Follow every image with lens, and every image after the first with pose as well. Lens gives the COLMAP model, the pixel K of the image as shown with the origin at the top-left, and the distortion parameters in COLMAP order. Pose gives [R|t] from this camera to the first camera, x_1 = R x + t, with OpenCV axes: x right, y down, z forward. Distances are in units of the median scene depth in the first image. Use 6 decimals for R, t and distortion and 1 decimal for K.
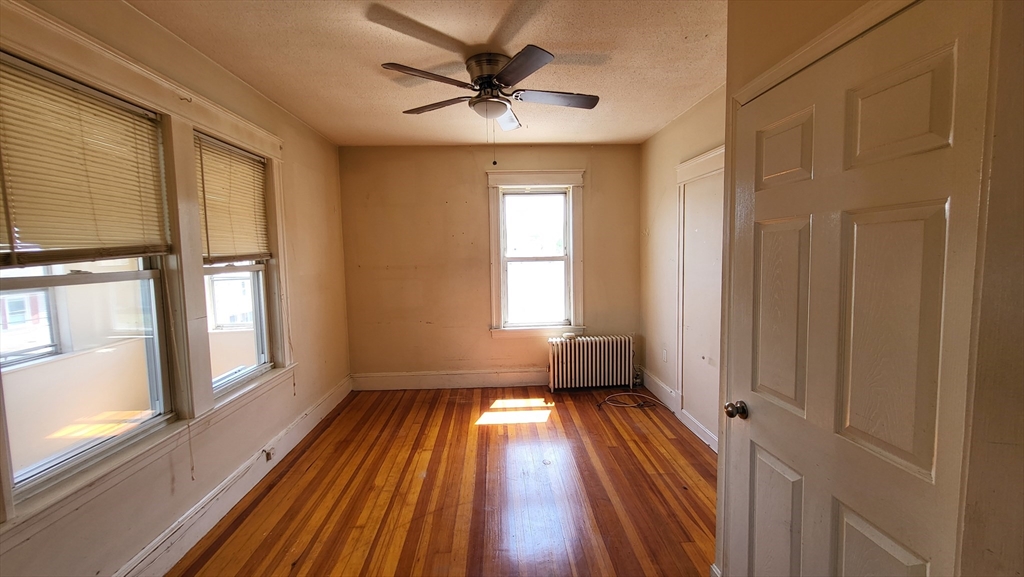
lens RADIAL K [[400.3, 0, 510.1], [0, 400.3, 283.4], [0, 0, 1]] dist [-0.000786, -0.000167]
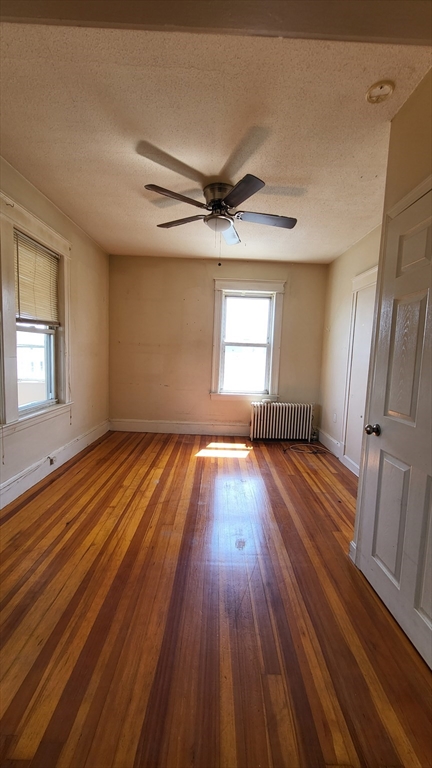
lens RADIAL K [[301.5, 0, 218.3], [0, 301.5, 385.1], [0, 0, 1]] dist [0.002991, -0.000950]
pose [[0.997620, 0.061819, -0.030543, 0.013678], [-0.061123, 0.997860, 0.023215, 0.088399], [0.031913, -0.021293, 0.999264, -0.063918]]
